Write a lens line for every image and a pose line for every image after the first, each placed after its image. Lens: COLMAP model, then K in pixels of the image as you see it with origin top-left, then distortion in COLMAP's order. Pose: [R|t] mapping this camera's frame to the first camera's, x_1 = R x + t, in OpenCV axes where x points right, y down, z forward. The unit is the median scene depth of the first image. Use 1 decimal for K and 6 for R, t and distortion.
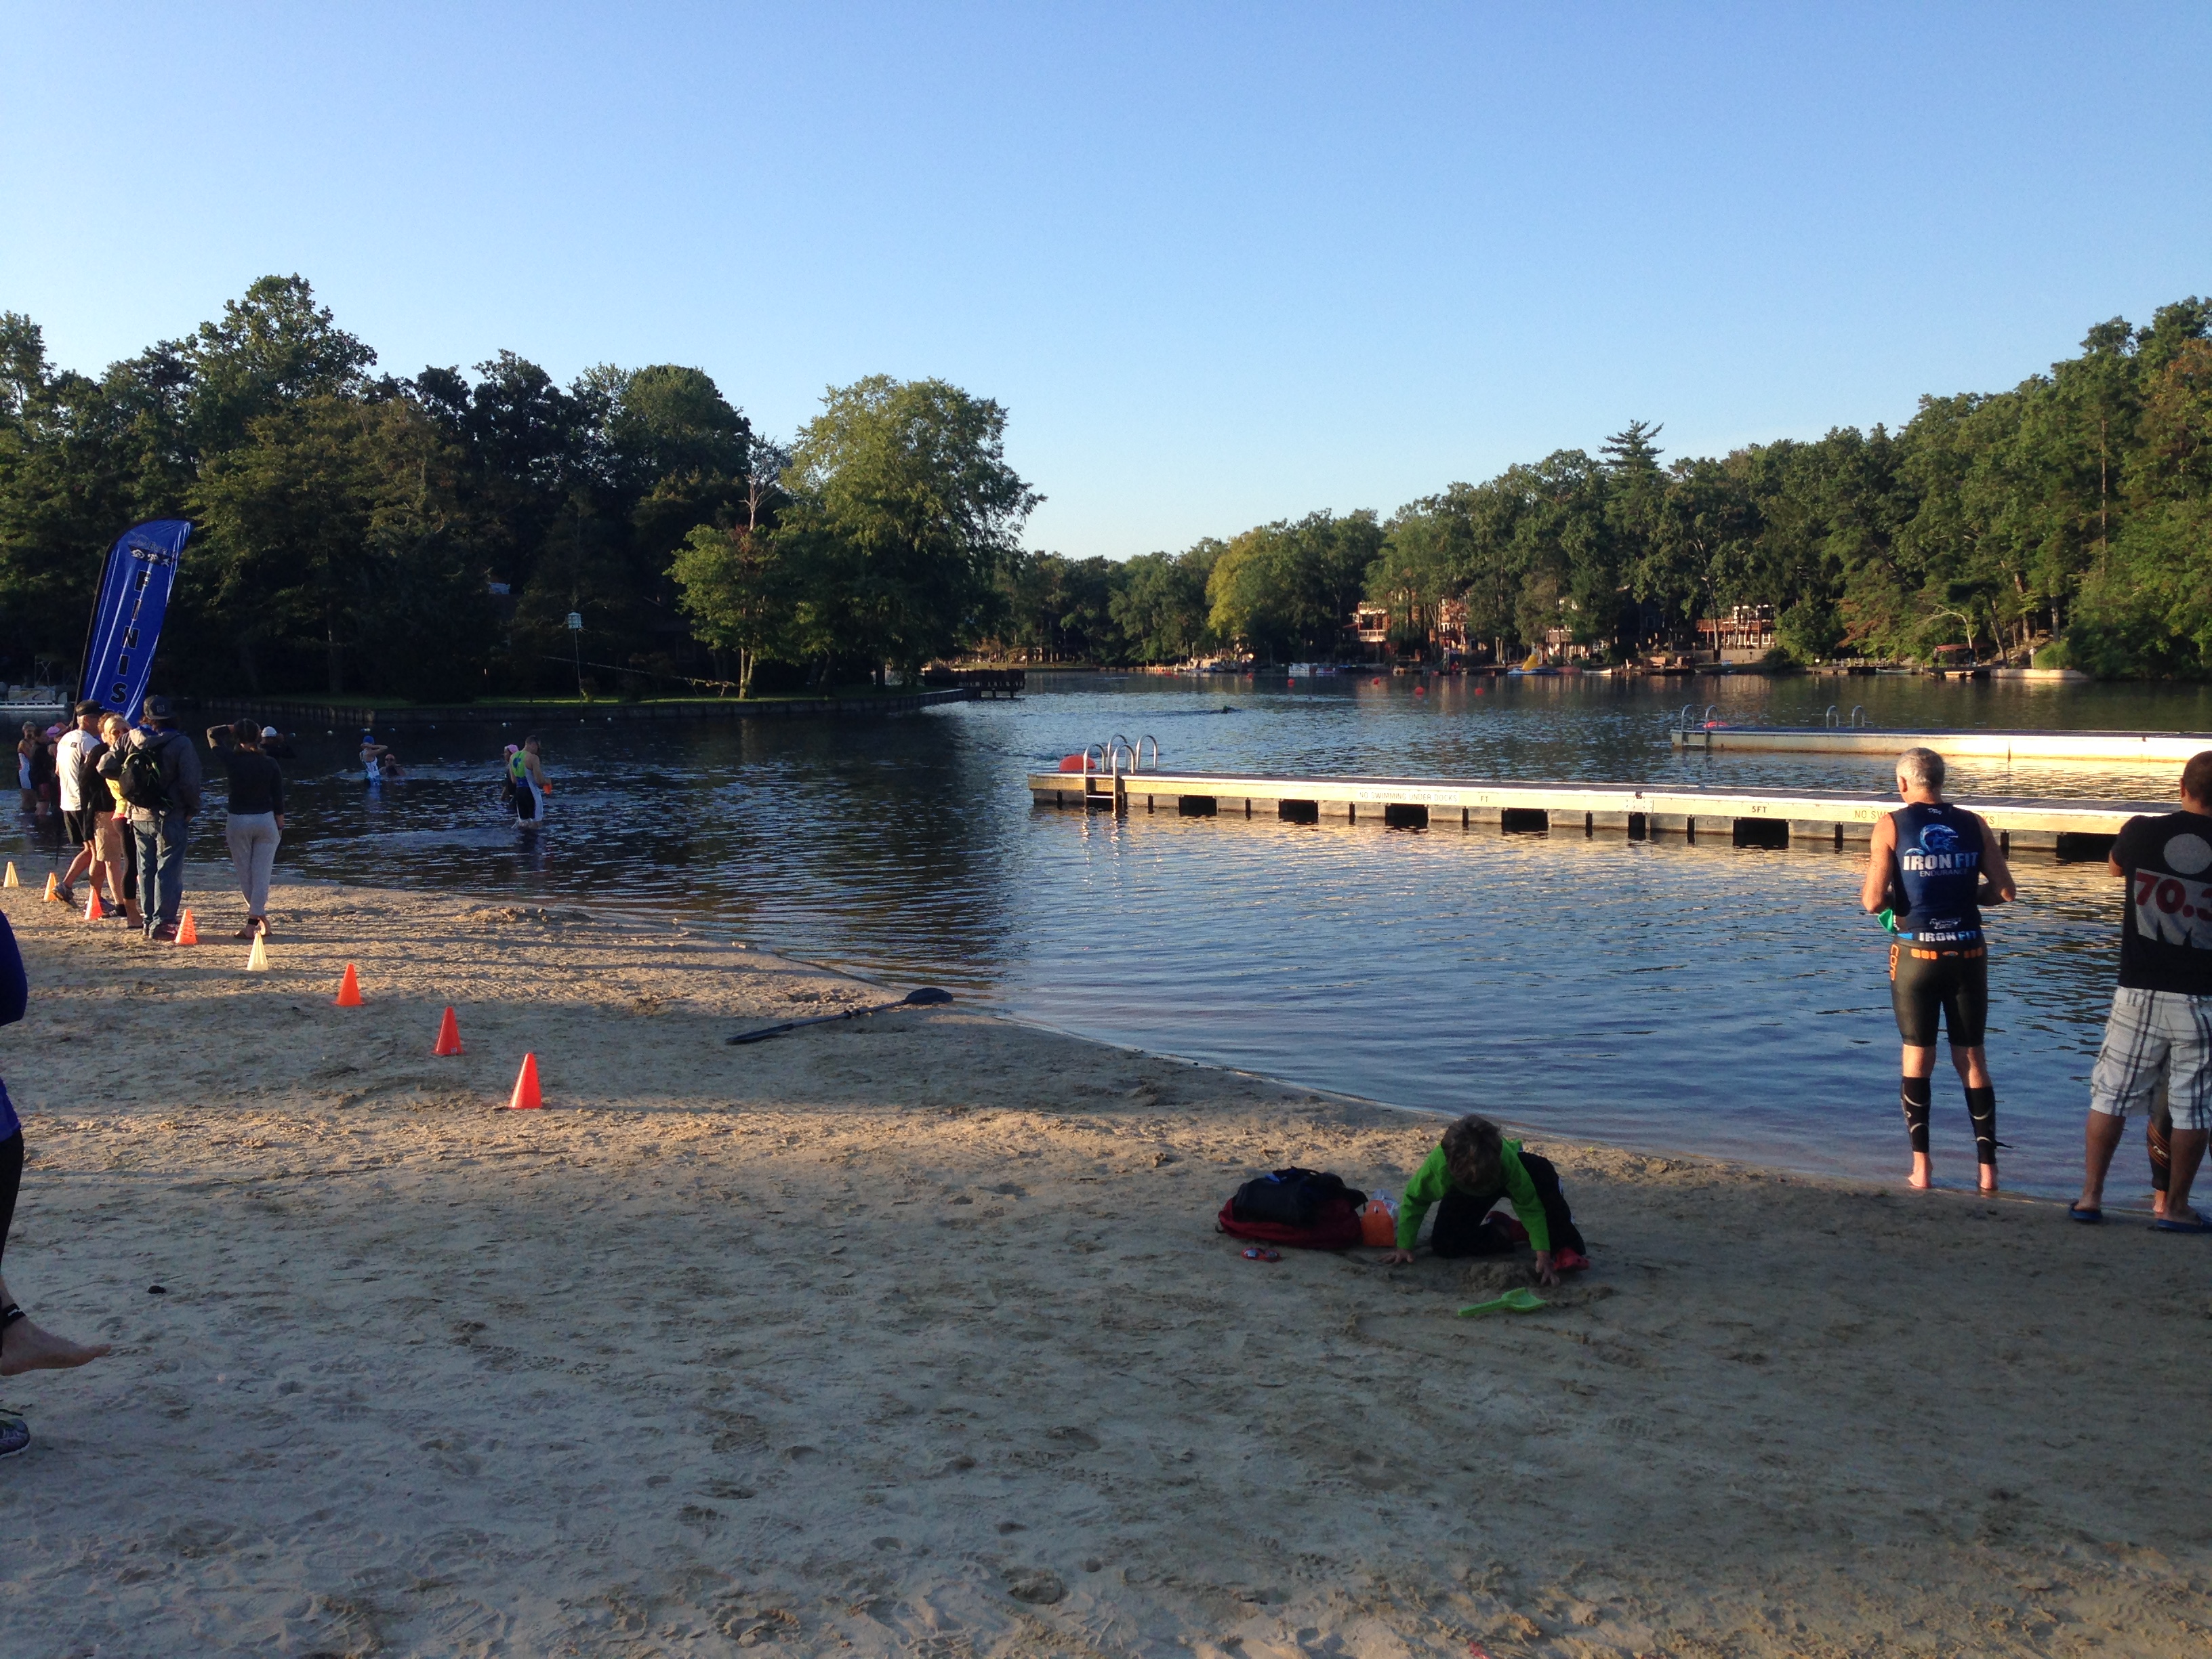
lens RADIAL K [[2085.6, 0, 1107.3], [0, 2085.6, 726.7], [0, 0, 1]] dist [0.147980, -0.313964]
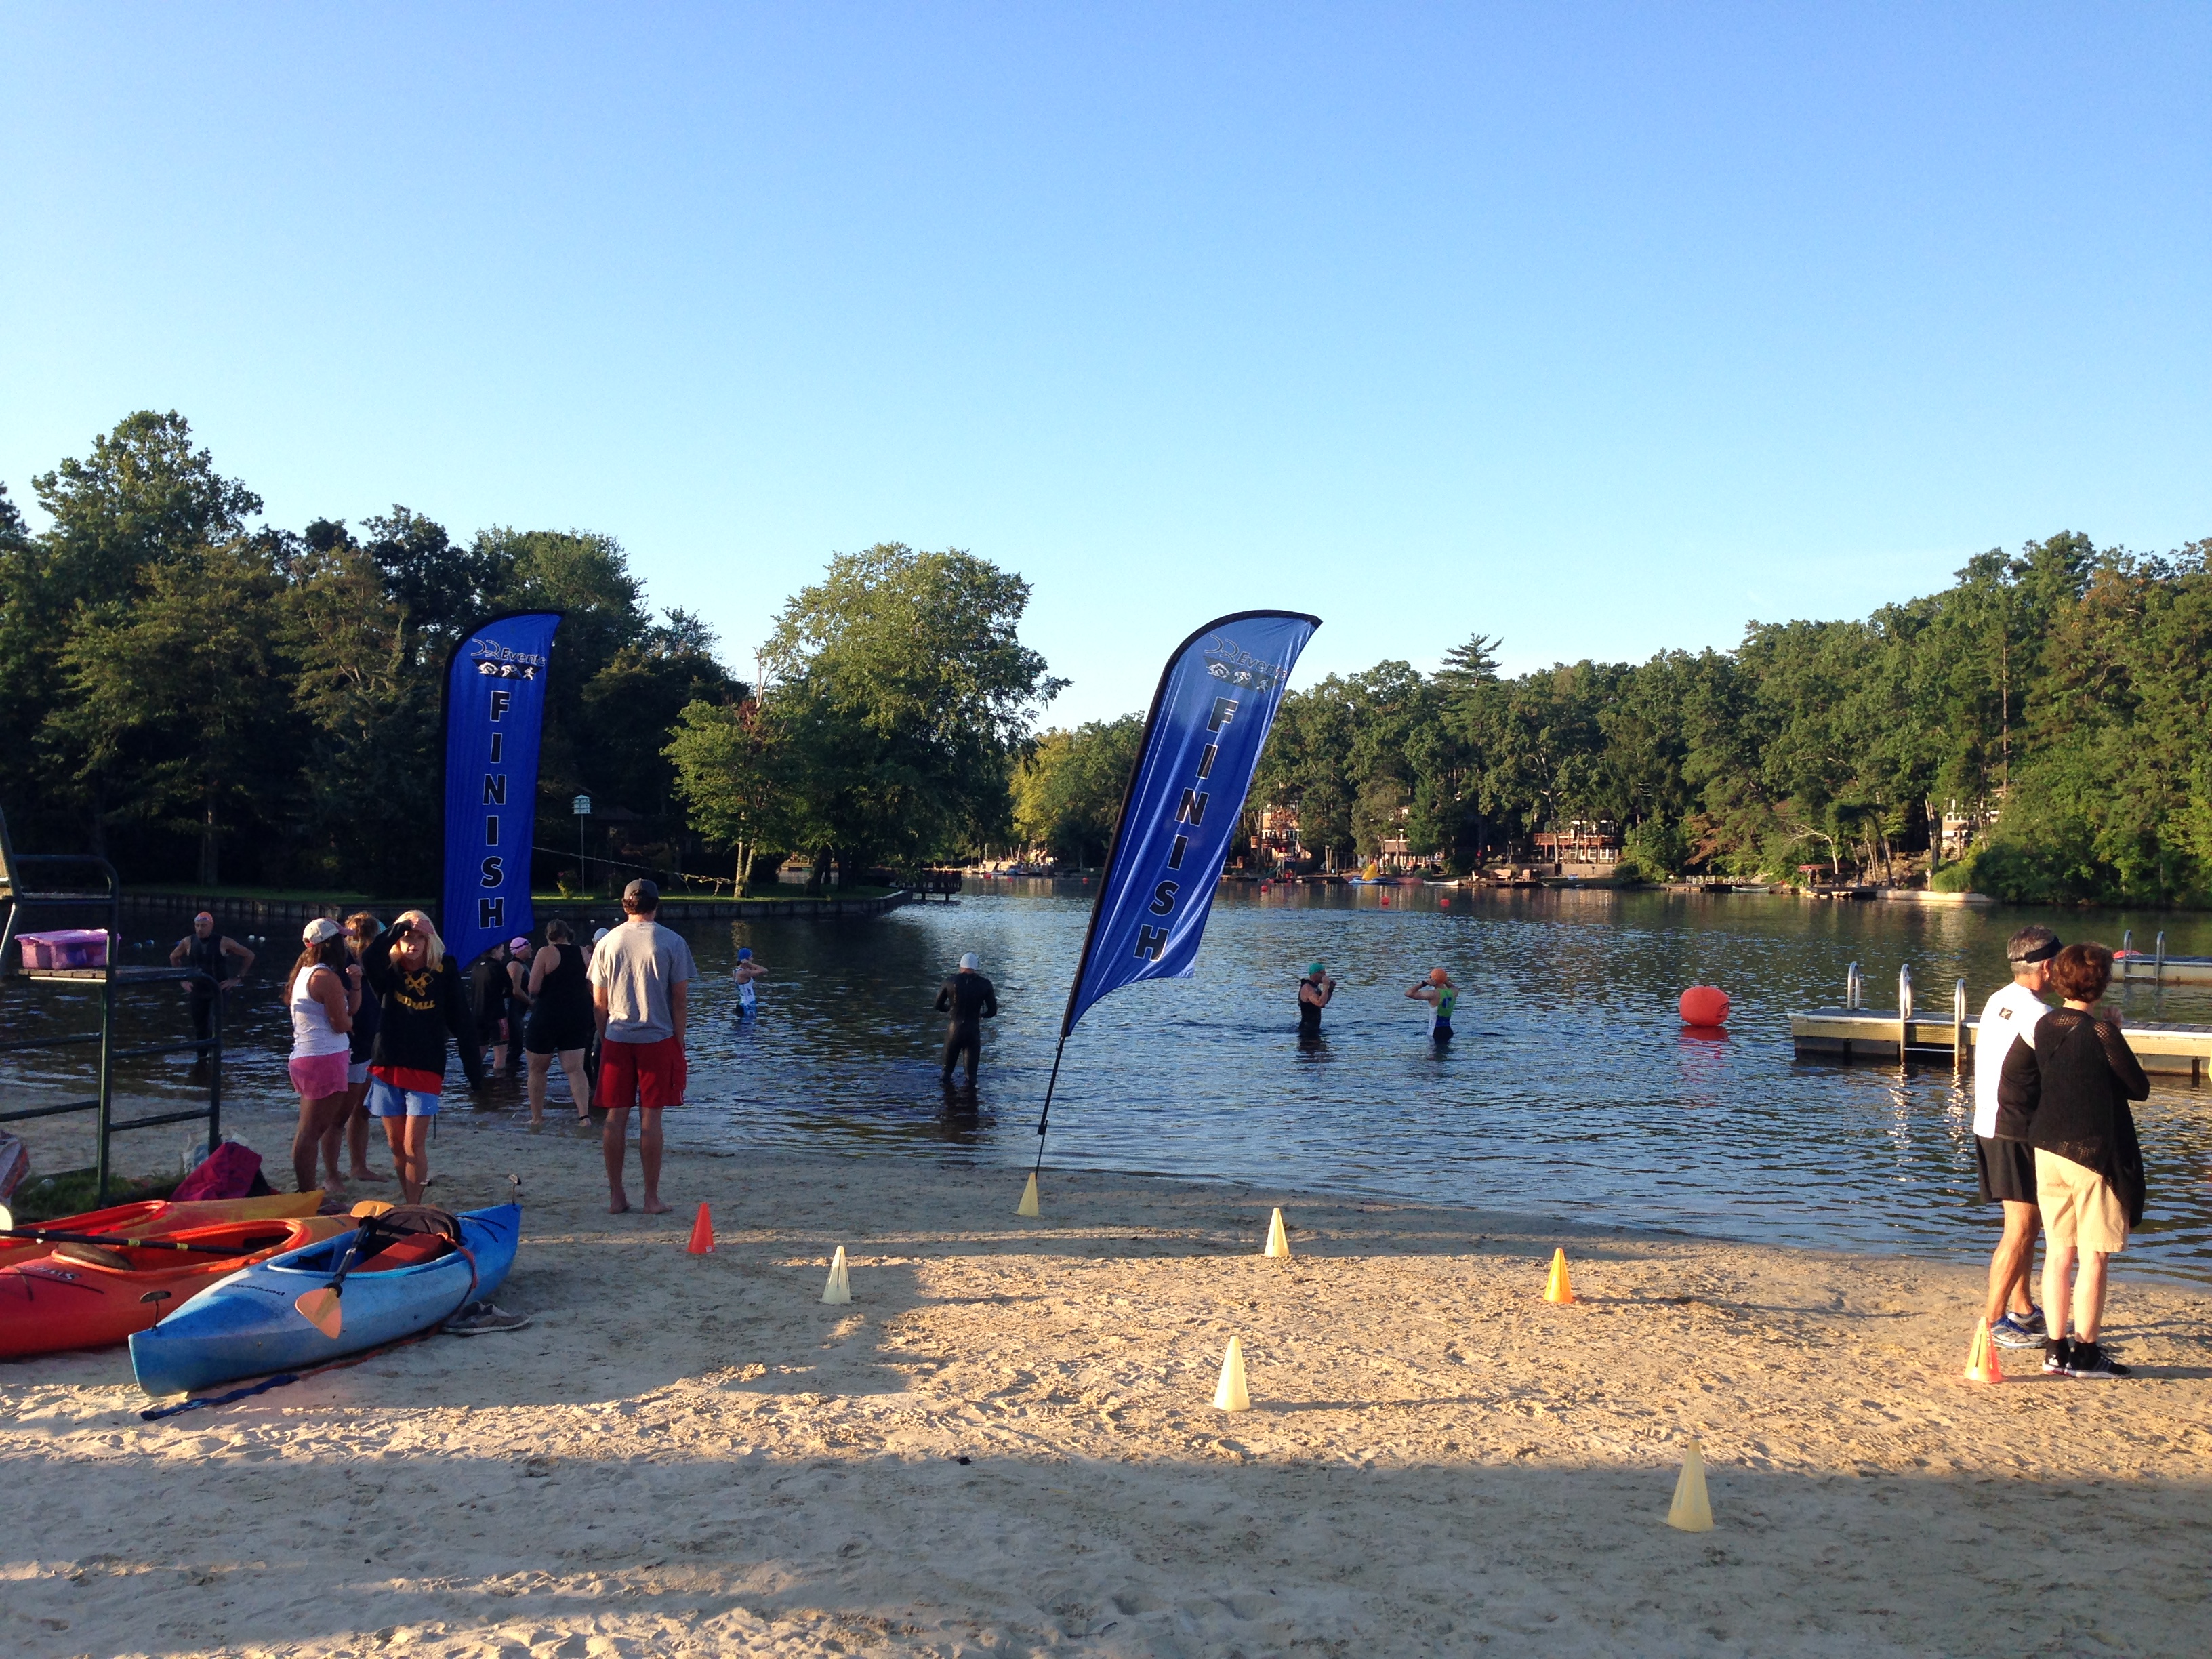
lens RADIAL K [[2085.6, 0, 1107.3], [0, 2085.6, 726.7], [0, 0, 1]] dist [0.147980, -0.313964]
pose [[0.989588, 0.029821, 0.140804, -0.088744], [-0.016066, 0.995073, -0.097834, -0.000574], [-0.143028, 0.094553, 0.985192, 0.061096]]
